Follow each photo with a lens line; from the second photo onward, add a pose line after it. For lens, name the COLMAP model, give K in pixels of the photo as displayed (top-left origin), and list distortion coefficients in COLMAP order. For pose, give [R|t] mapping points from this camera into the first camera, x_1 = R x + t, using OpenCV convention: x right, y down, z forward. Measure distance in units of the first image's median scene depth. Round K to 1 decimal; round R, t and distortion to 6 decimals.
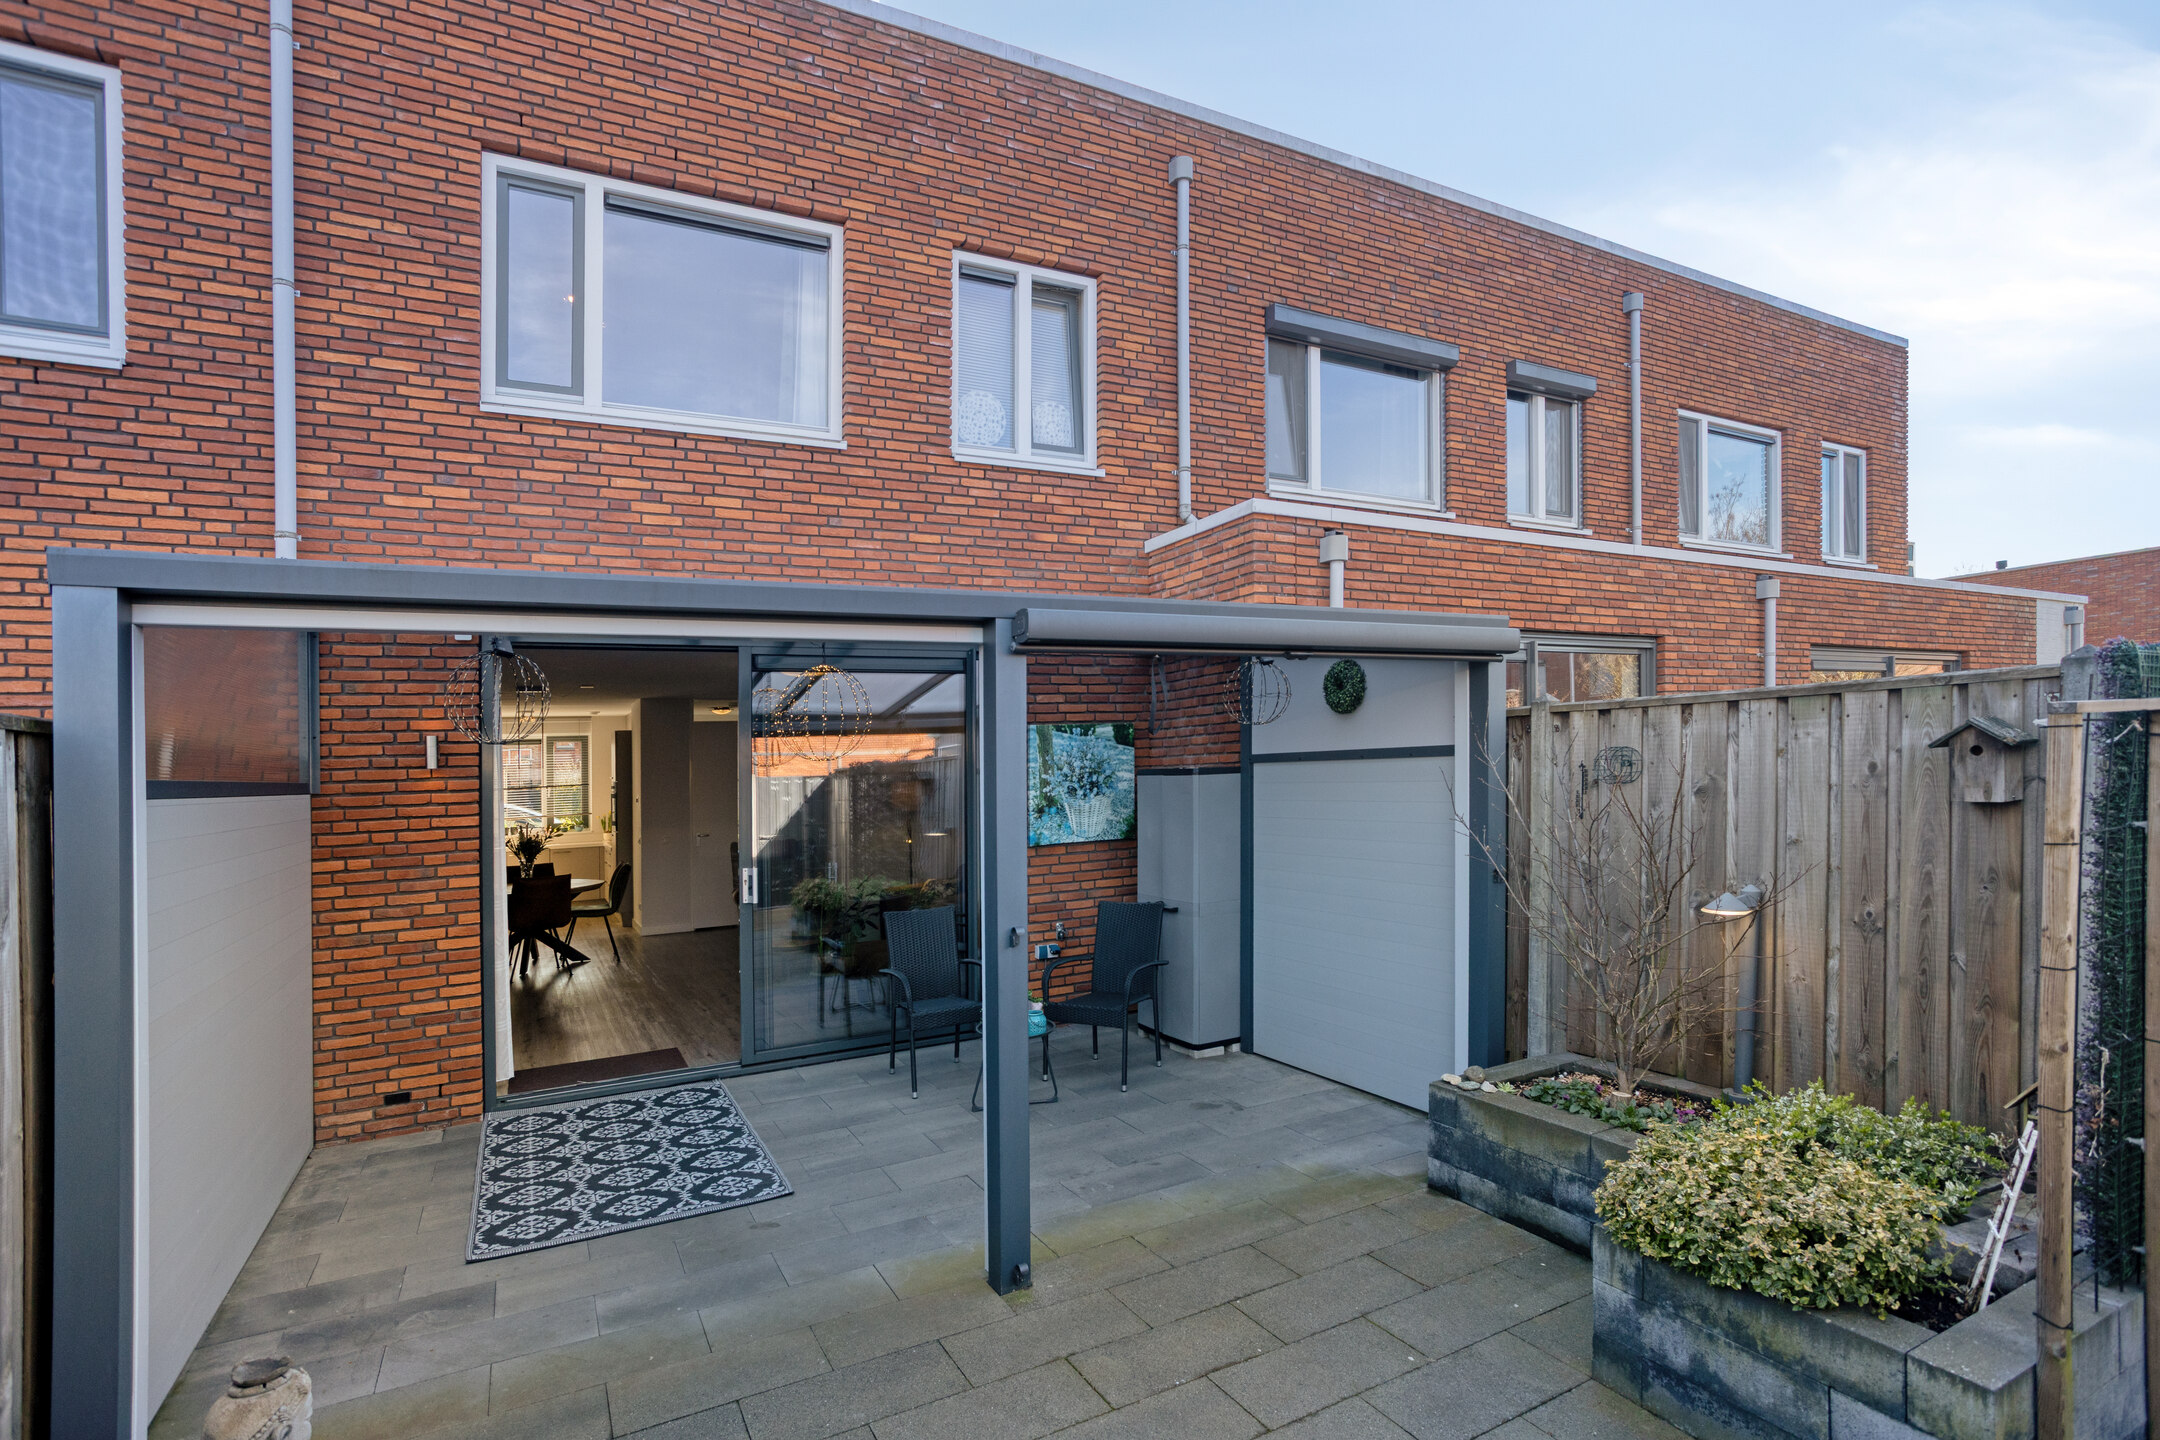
lens RADIAL K [[1055.2, 0, 1080.4], [0, 1055.2, 760.5], [0, 0, 1]] dist [-0.034998, 0.020111]
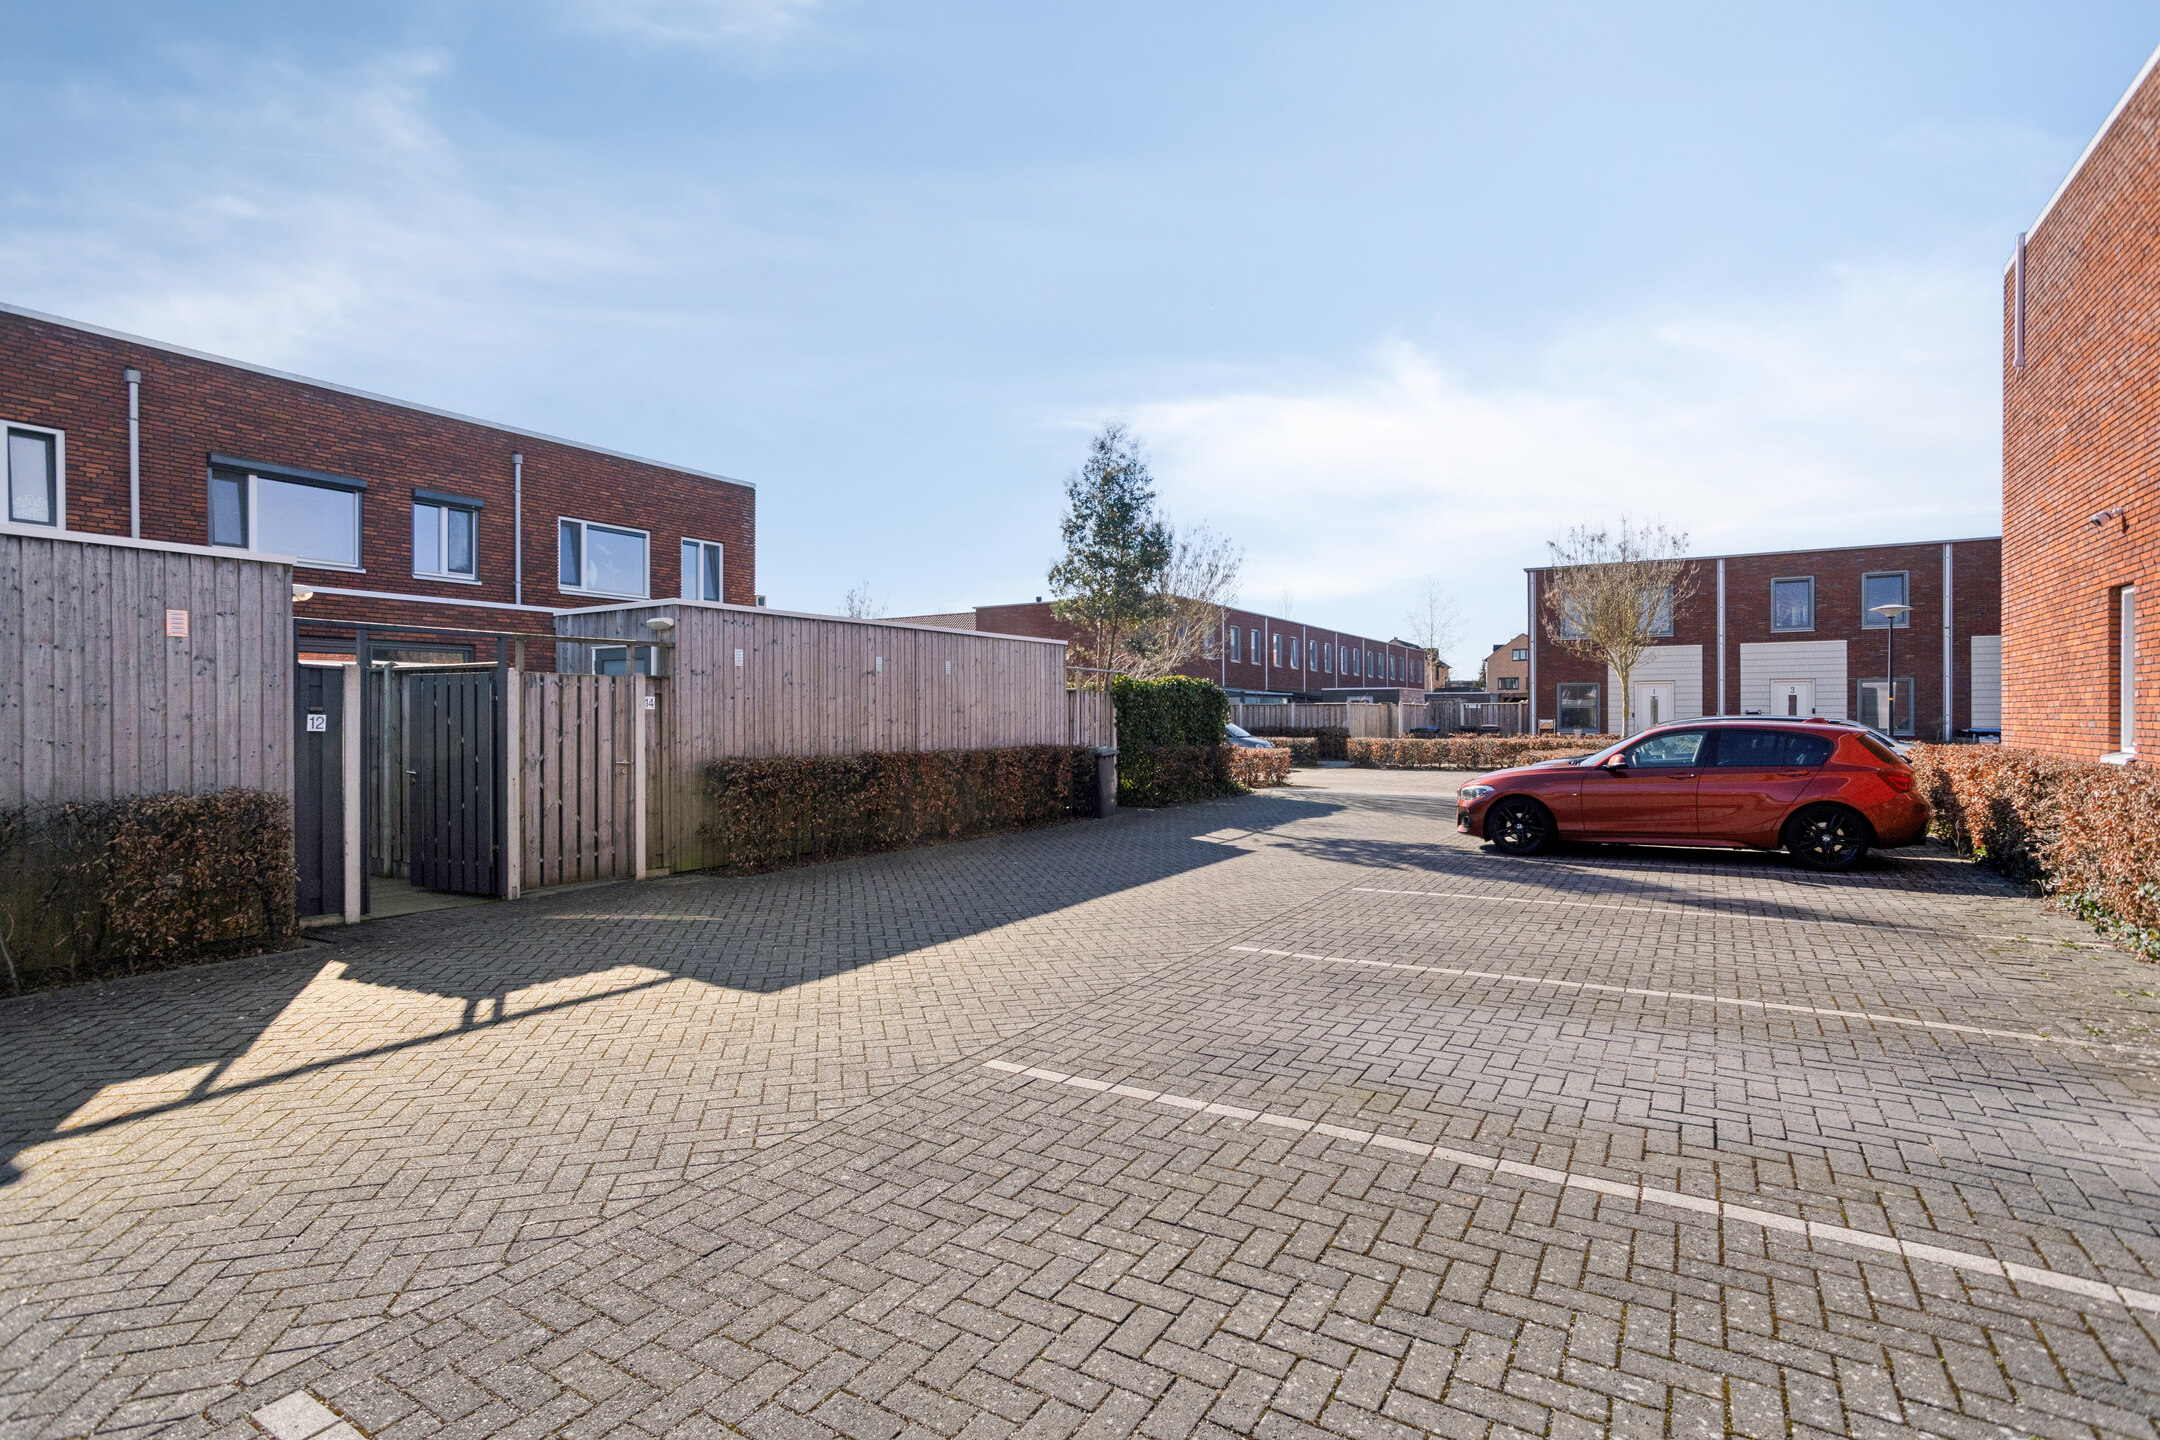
lens RADIAL K [[1023.1, 0, 1080.0], [0, 1023.1, 720.0], [0, 0, 1]] dist [0.001511, 0.000427]
pose [[0.861158, 0.010906, 0.508220, 0.669203], [-0.004613, 0.999896, -0.013640, 0.057064], [-0.508316, 0.009402, 0.861119, -1.490916]]
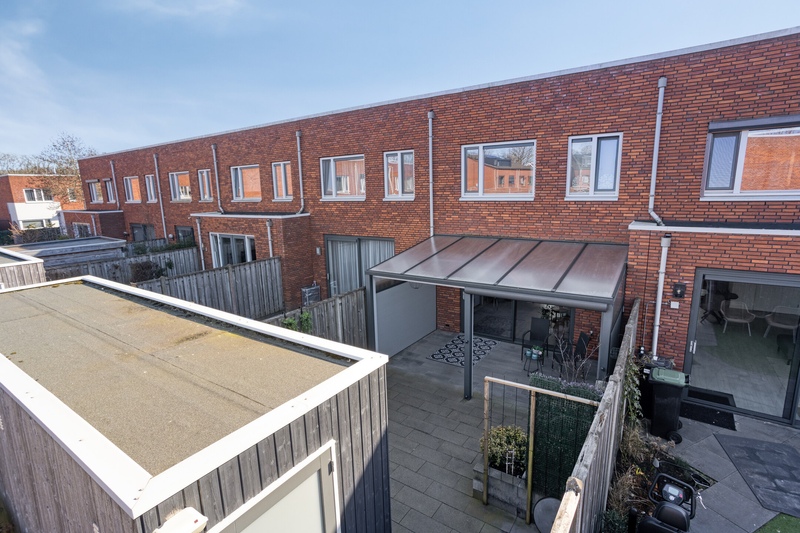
lens RADIAL K [[378.9, 0, 400.0], [0, 378.9, 266.5], [0, 0, 1]] dist [0.001511, 0.000427]
pose [[0.471222, 0.179476, -0.863562, 0.762774], [0.014093, 0.977421, 0.210830, -0.344400], [0.881902, -0.111518, 0.458053, -0.098754]]
